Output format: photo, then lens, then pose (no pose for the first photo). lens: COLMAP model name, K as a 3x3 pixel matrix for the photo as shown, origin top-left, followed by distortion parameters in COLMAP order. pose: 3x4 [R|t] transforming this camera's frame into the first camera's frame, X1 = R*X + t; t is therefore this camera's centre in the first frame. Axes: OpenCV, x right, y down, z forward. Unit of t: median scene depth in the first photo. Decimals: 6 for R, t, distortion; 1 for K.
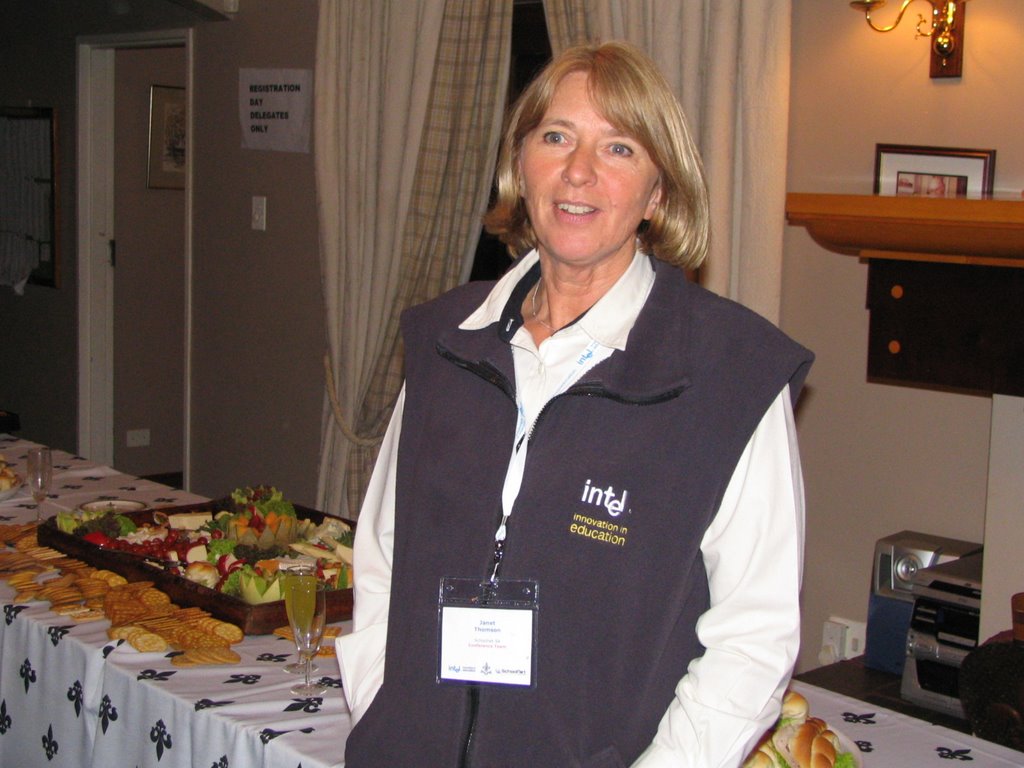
lens RADIAL K [[1669.4, 0, 514.9], [0, 1669.4, 361.3], [0, 0, 1]] dist [-0.041852, 0.148622]
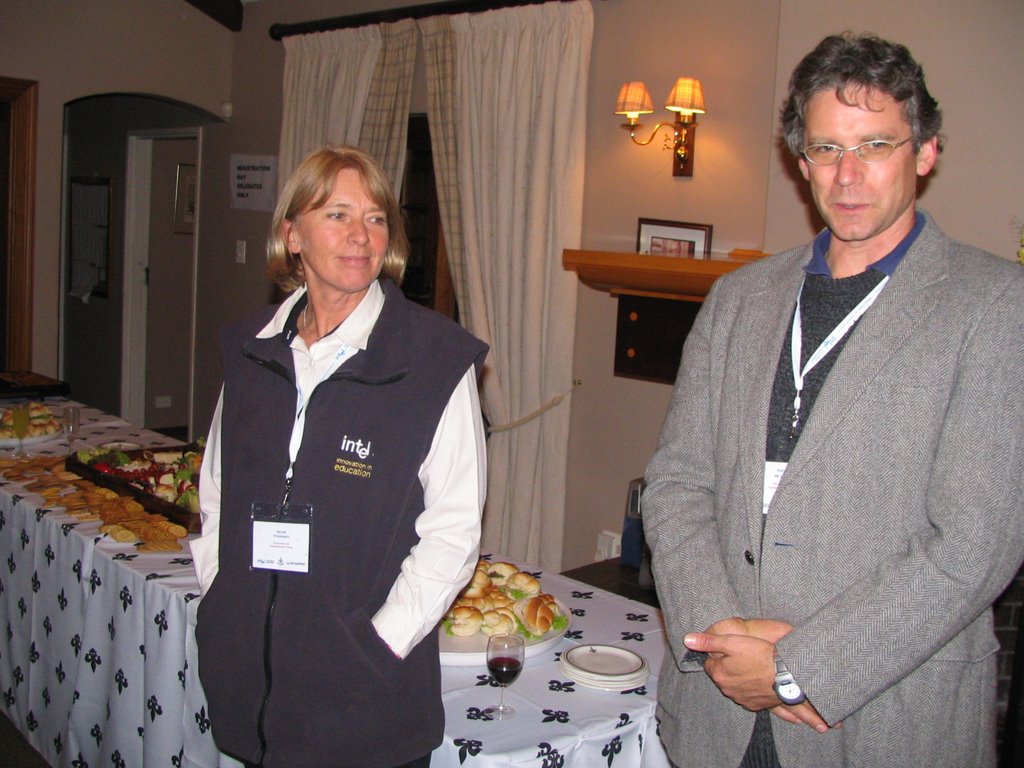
lens RADIAL K [[1144.2, 0, 510.1], [0, 1144.2, 369.9], [0, 0, 1]] dist [-0.220625, 0.288555]
pose [[0.998228, 0.023953, 0.054479, 0.048907], [-0.024613, 0.999631, 0.011472, -0.002030], [-0.054184, -0.012793, 0.998449, -0.022608]]
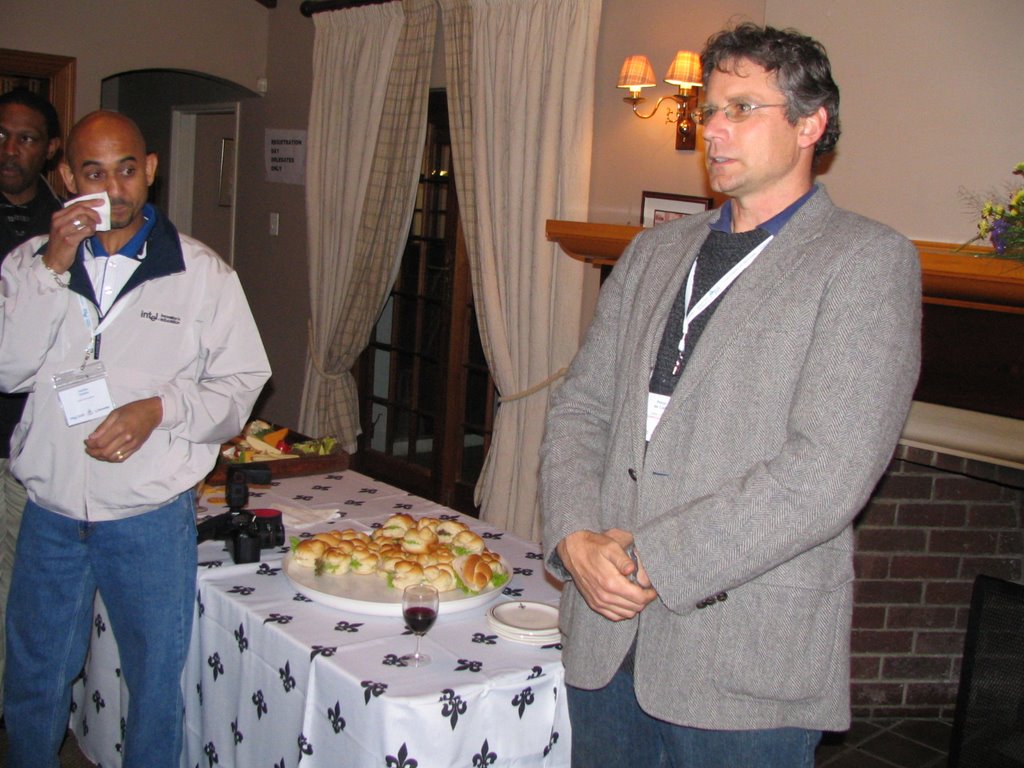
lens RADIAL K [[1144.2, 0, 510.1], [0, 1144.2, 369.9], [0, 0, 1]] dist [-0.220625, 0.288555]
pose [[0.999194, 0.037744, -0.013669, 0.118064], [-0.037275, 0.998757, 0.033098, 0.002613], [0.014901, -0.032561, 0.999359, -0.042100]]
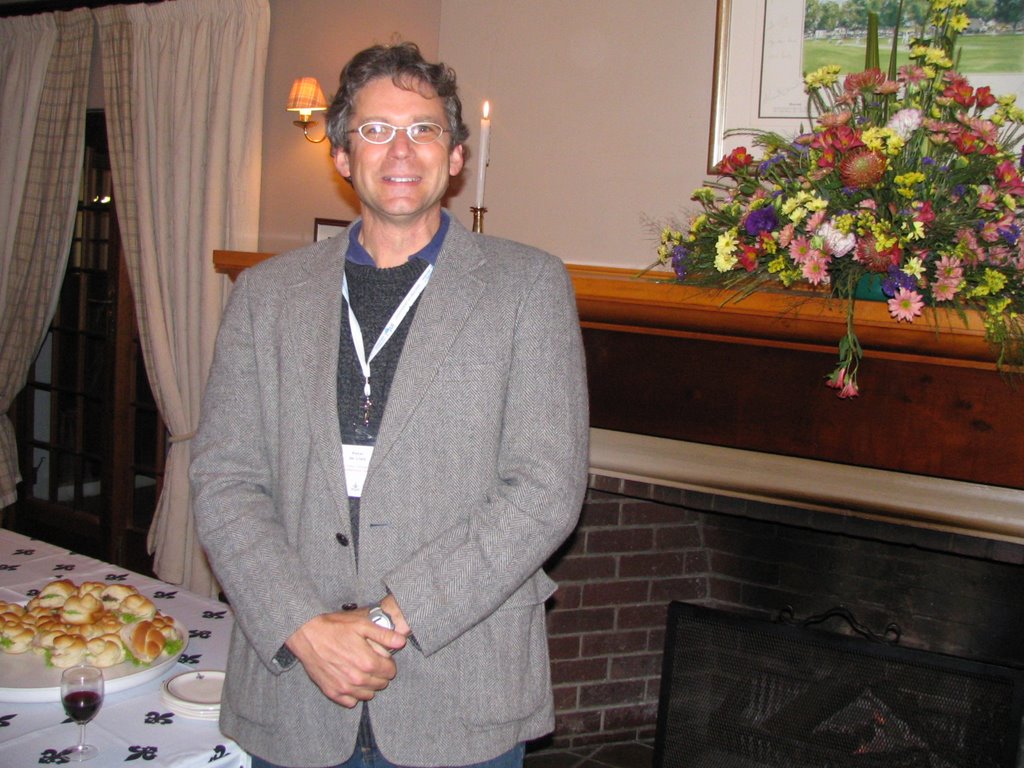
lens RADIAL K [[1144.2, 0, 510.1], [0, 1144.2, 369.9], [0, 0, 1]] dist [-0.220625, 0.288555]
pose [[0.964442, 0.006791, 0.264206, 0.122049], [-0.008472, 0.999950, 0.005222, -0.004085], [-0.264158, -0.007274, 0.964452, -0.004963]]
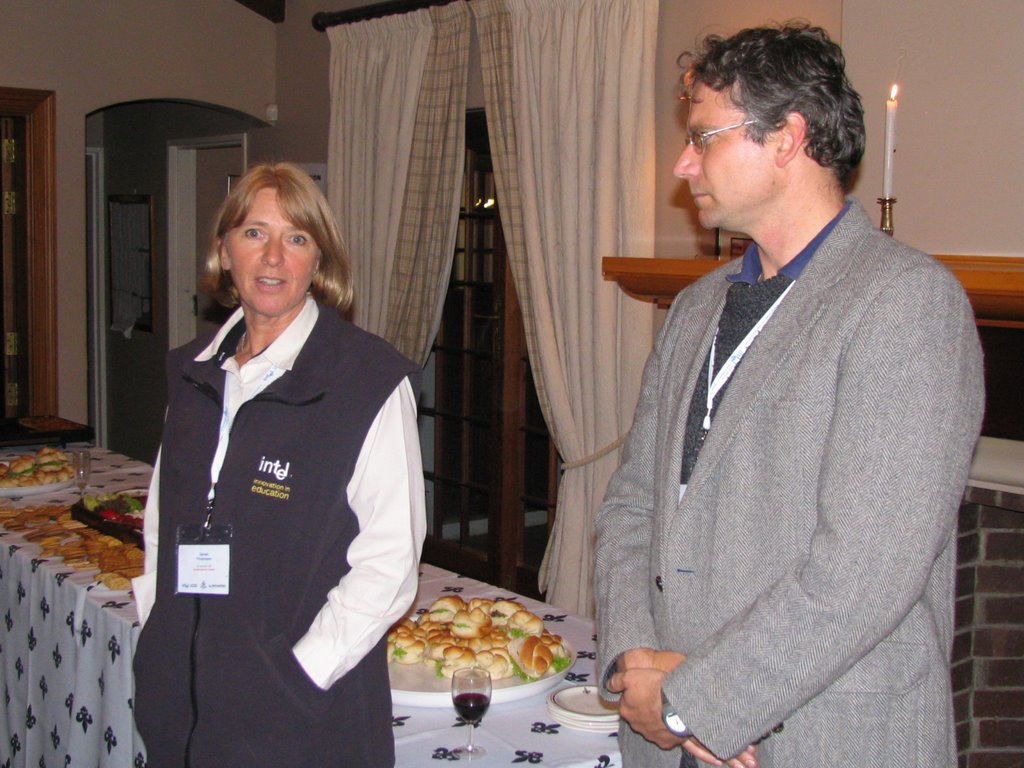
lens RADIAL K [[1387.7, 0, 512.0], [0, 1387.7, 384.0], [0, 0, 1]] dist [-0.186955, 0.629976]
pose [[0.997810, -0.007487, -0.065721, 0.128747], [0.007252, 0.999966, -0.003811, 0.003931], [0.065747, 0.003326, 0.997831, -0.094964]]
